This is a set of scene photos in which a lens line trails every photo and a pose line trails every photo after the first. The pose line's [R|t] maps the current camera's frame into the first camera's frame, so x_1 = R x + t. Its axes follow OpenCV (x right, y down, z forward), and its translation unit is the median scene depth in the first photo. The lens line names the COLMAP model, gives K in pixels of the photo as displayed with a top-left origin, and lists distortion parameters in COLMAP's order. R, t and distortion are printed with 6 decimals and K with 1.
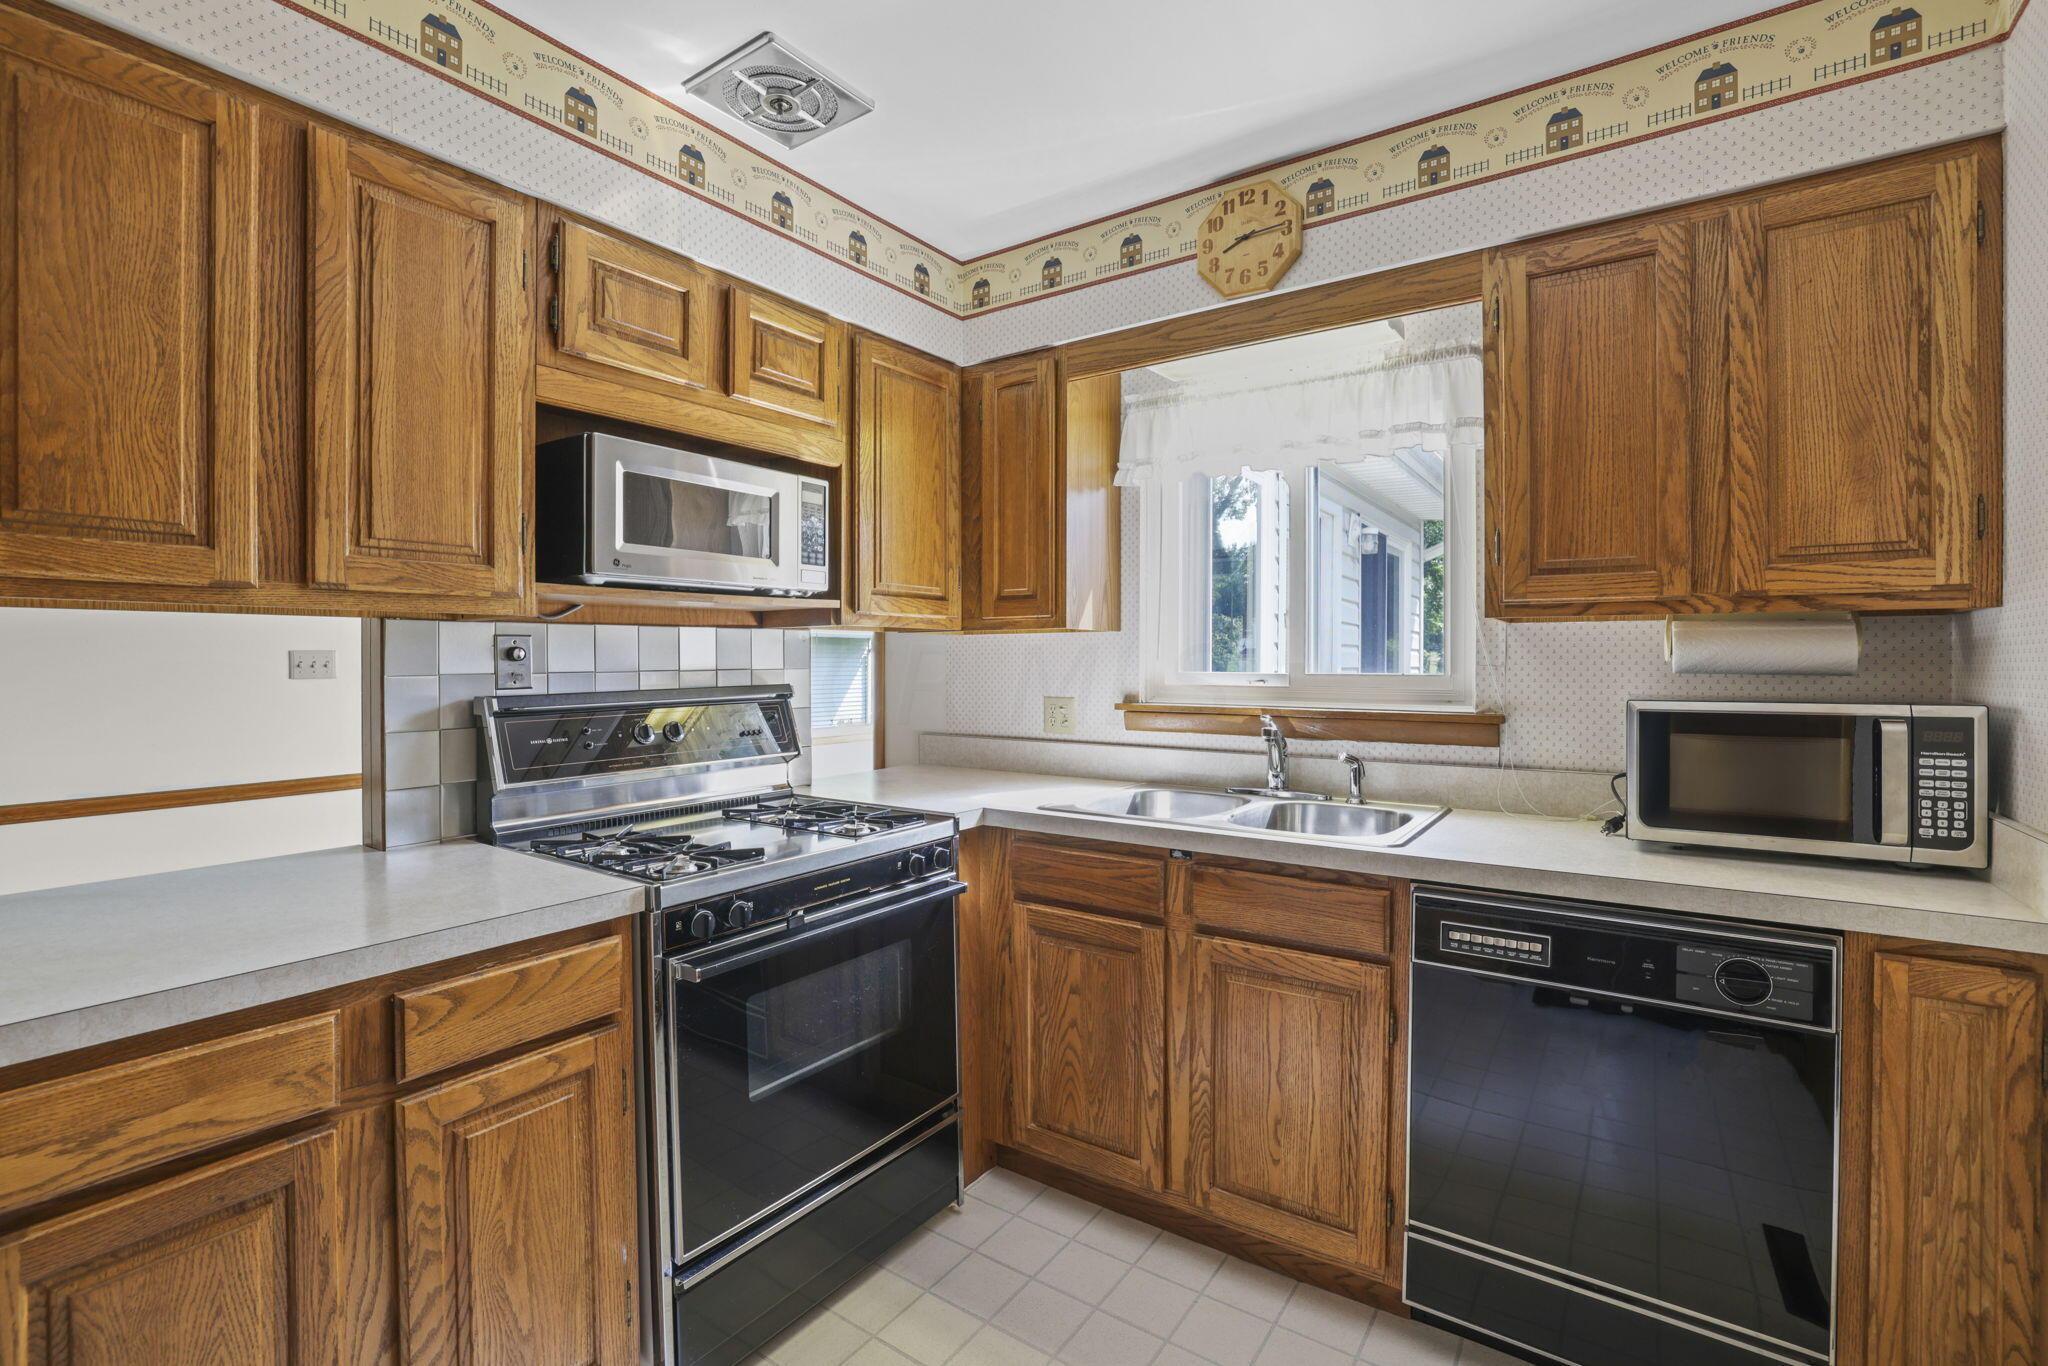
lens RADIAL K [[936.3, 0, 1021.9], [0, 936.3, 661.4], [0, 0, 1]] dist [-0.000357, -0.000193]
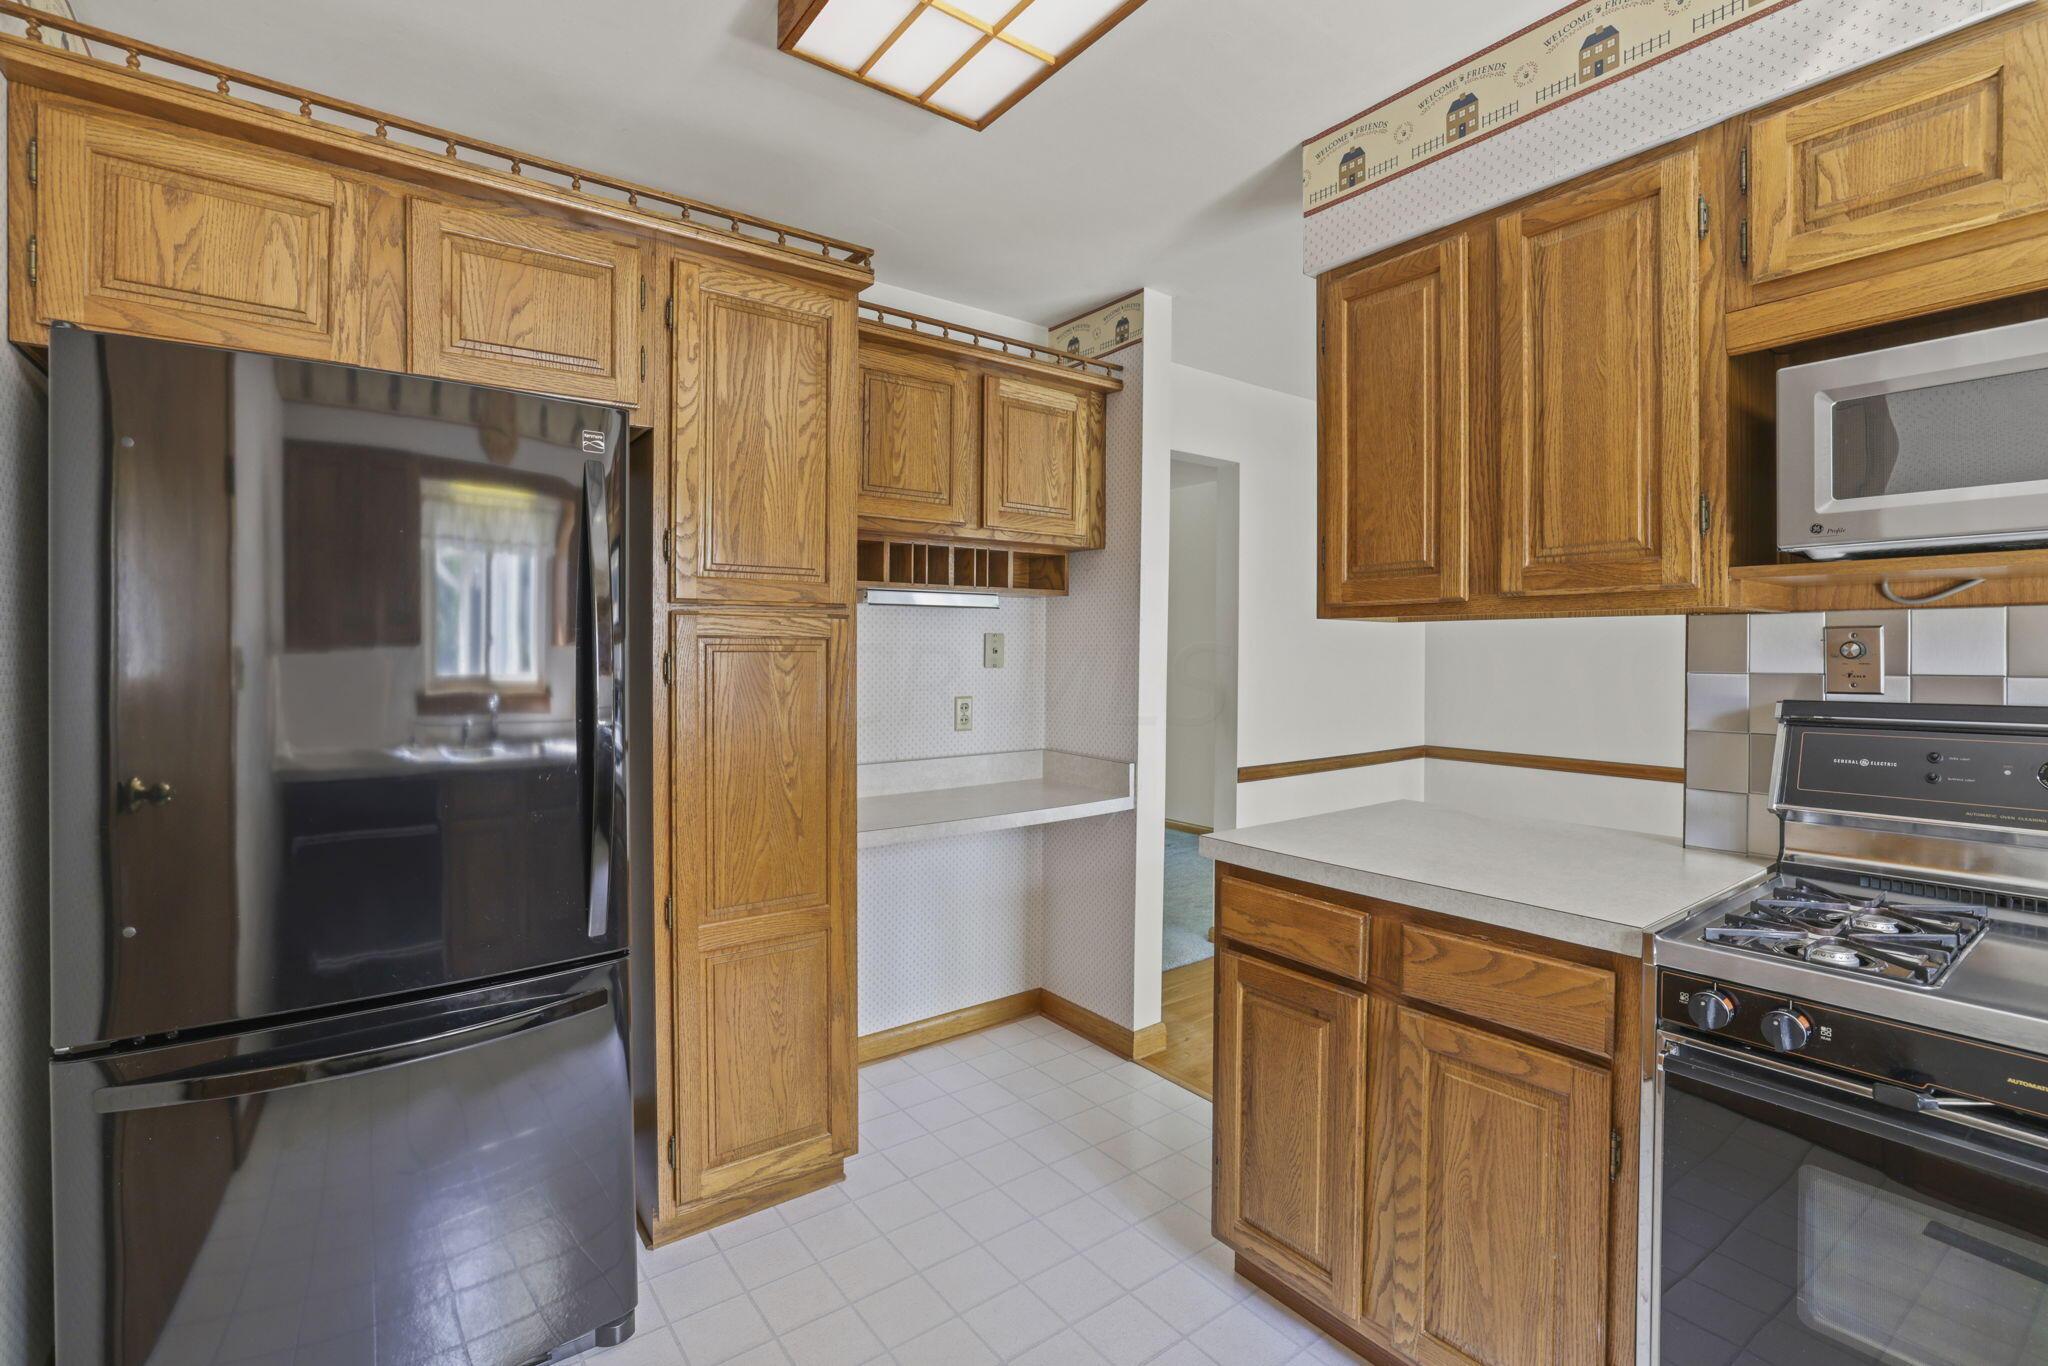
lens RADIAL K [[927.0, 0, 1013.5], [0, 927.0, 652.9], [0, 0, 1]] dist [-0.001326, -0.000187]
pose [[-0.301918, 0.002969, -0.953329, 0.546234], [-0.003300, 0.999986, 0.004159, -0.008111], [0.953328, 0.004402, -0.301904, 0.706357]]
